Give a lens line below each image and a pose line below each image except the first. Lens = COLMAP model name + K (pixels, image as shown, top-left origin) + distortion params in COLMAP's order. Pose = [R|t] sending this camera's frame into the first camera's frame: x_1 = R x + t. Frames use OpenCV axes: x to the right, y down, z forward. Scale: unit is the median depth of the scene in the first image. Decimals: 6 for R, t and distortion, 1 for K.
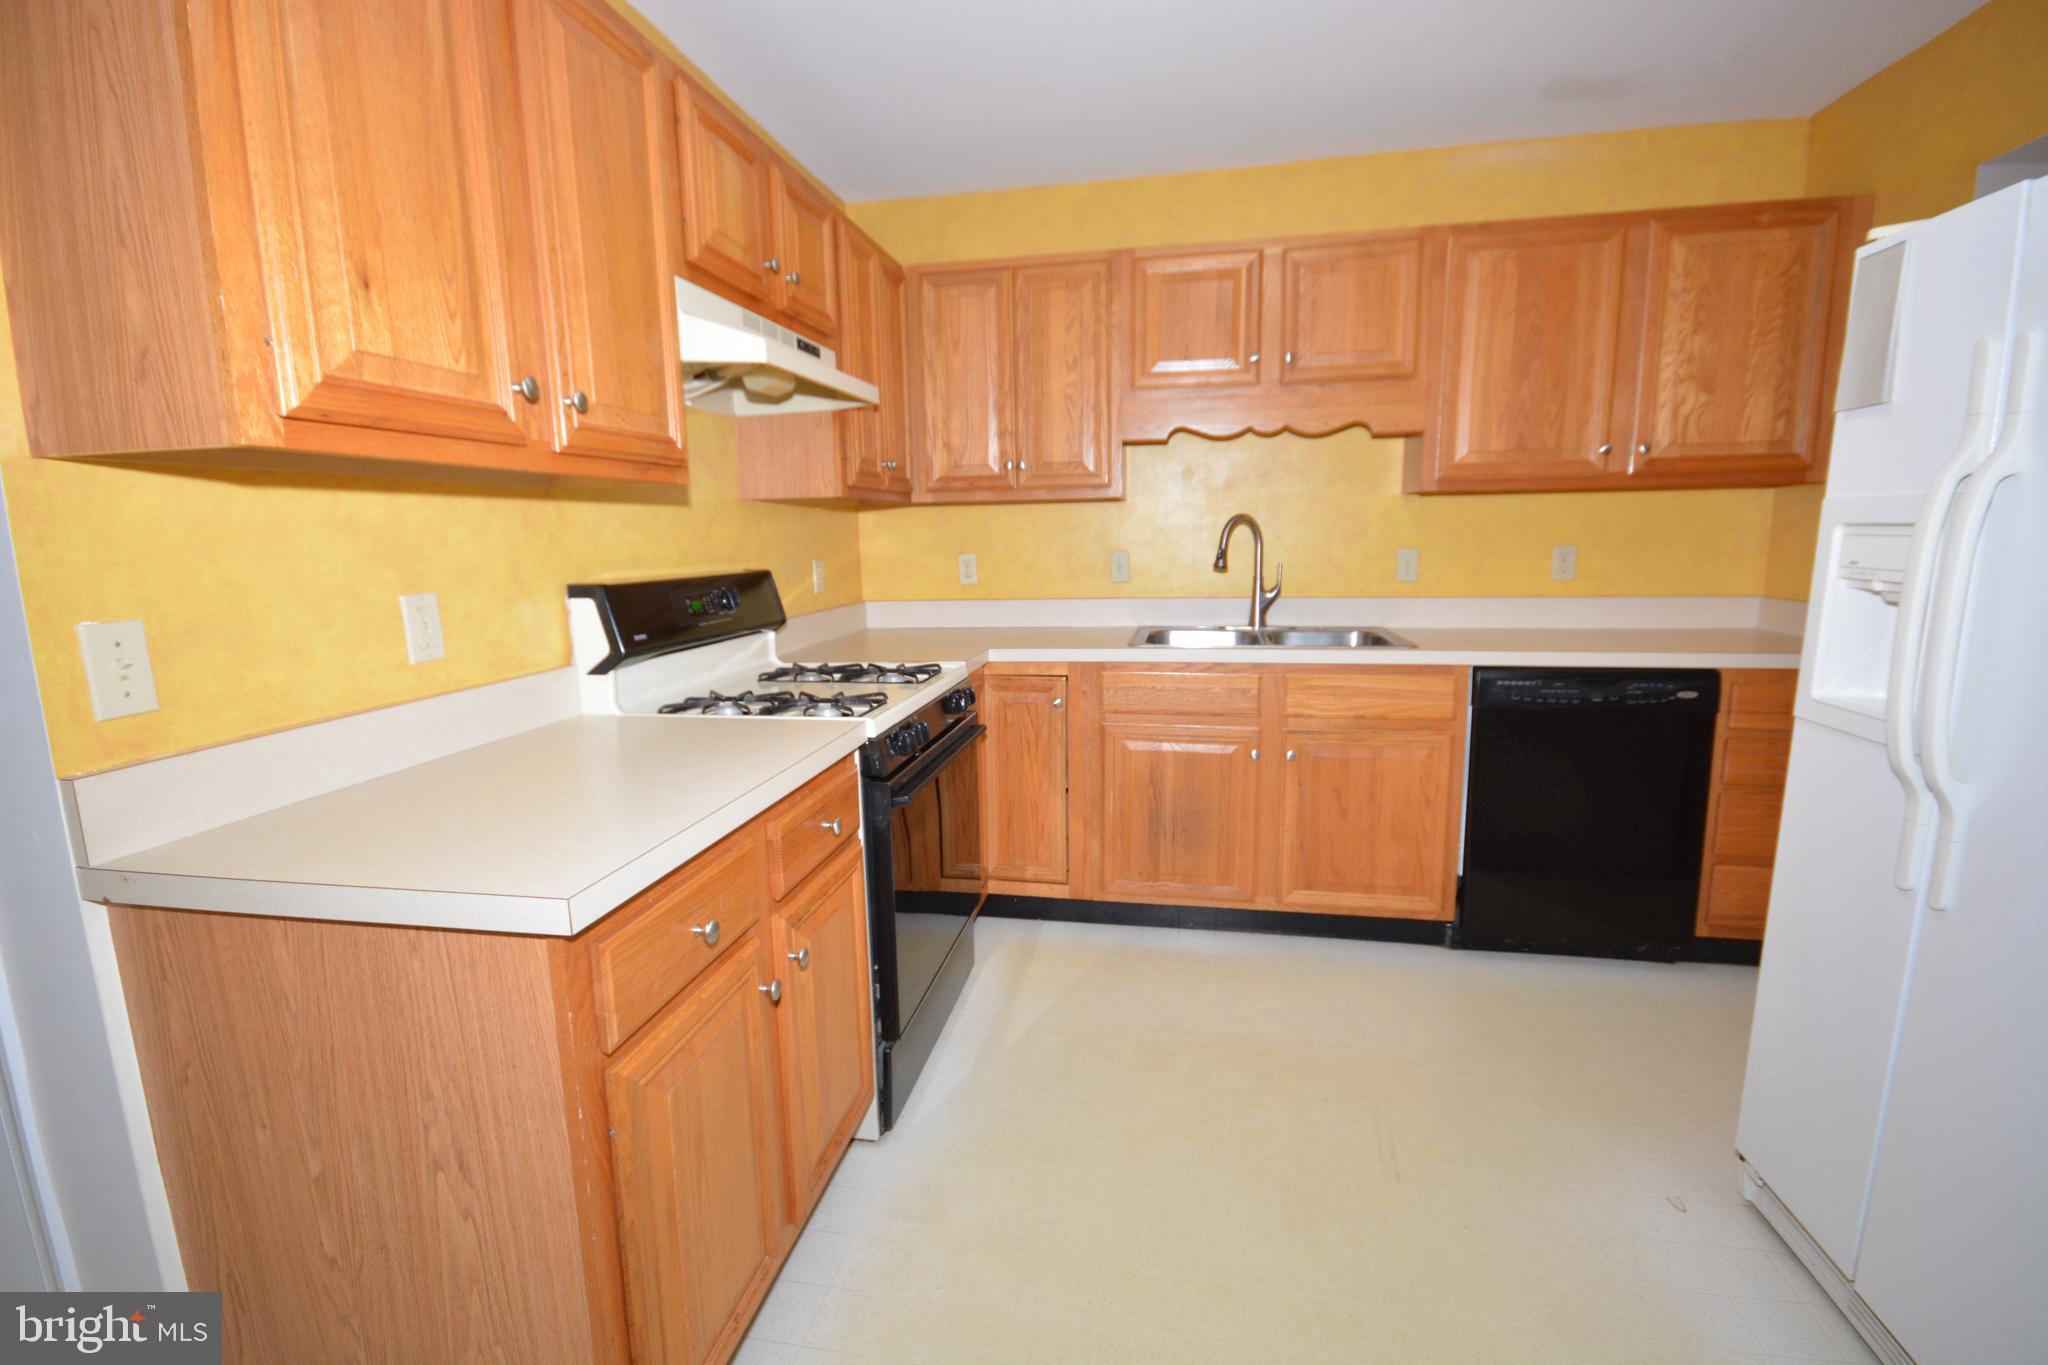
lens RADIAL K [[898.1, 0, 1019.1], [0, 898.1, 676.5], [0, 0, 1]] dist [0.010329, -0.011436]
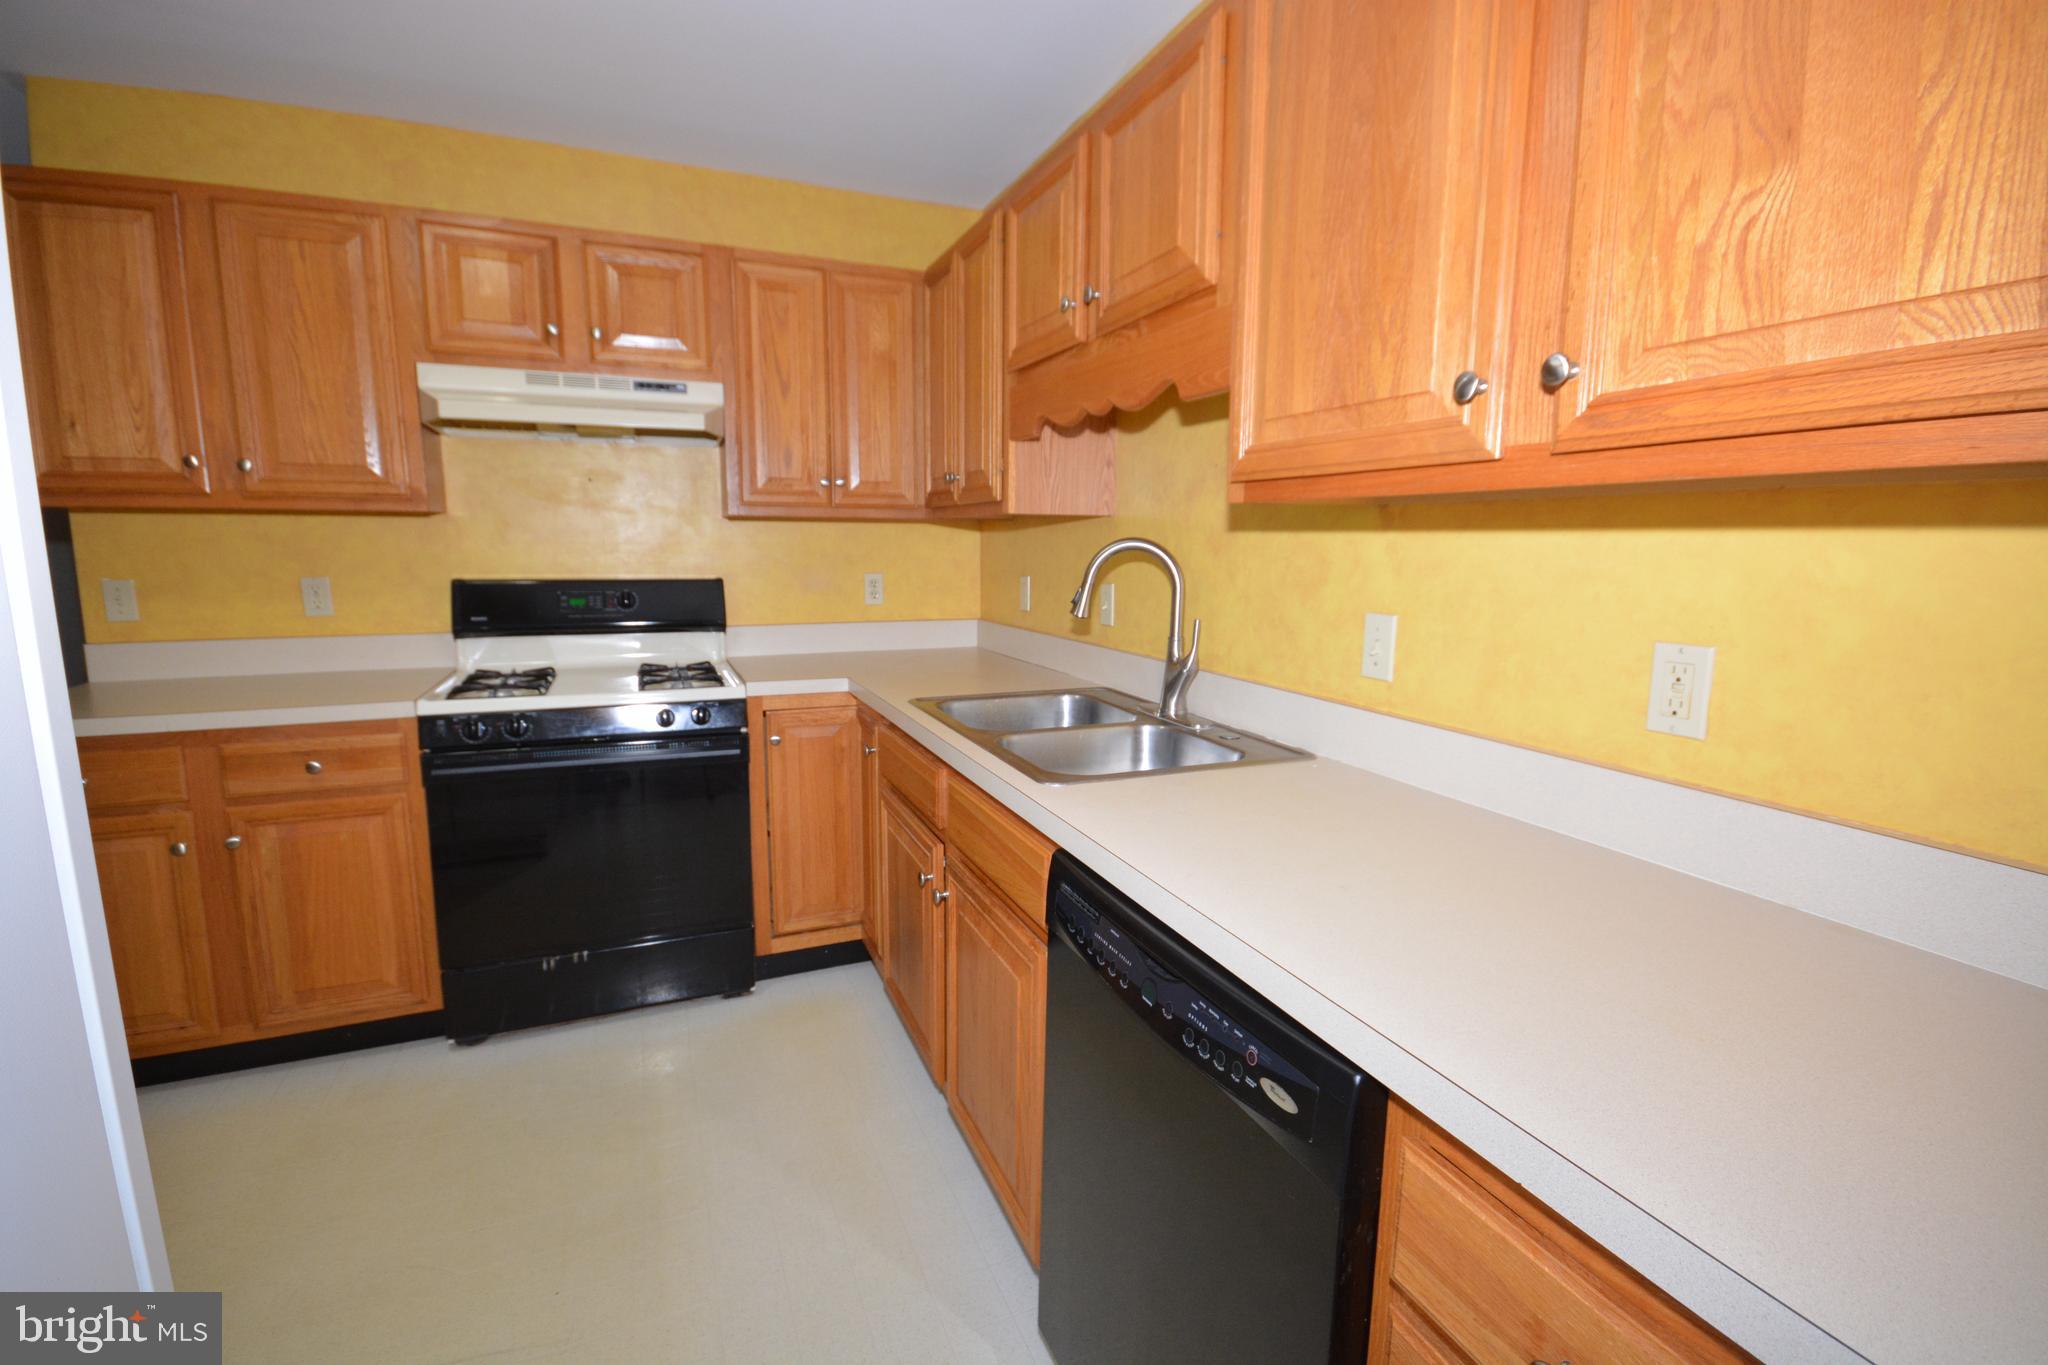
lens RADIAL K [[898.1, 0, 1019.1], [0, 898.1, 676.5], [0, 0, 1]] dist [0.010329, -0.011436]
pose [[0.549329, 0.148275, -0.822346, 0.944132], [-0.150802, 0.985563, 0.076968, -0.148510], [0.821886, 0.081731, 0.563759, 0.710063]]
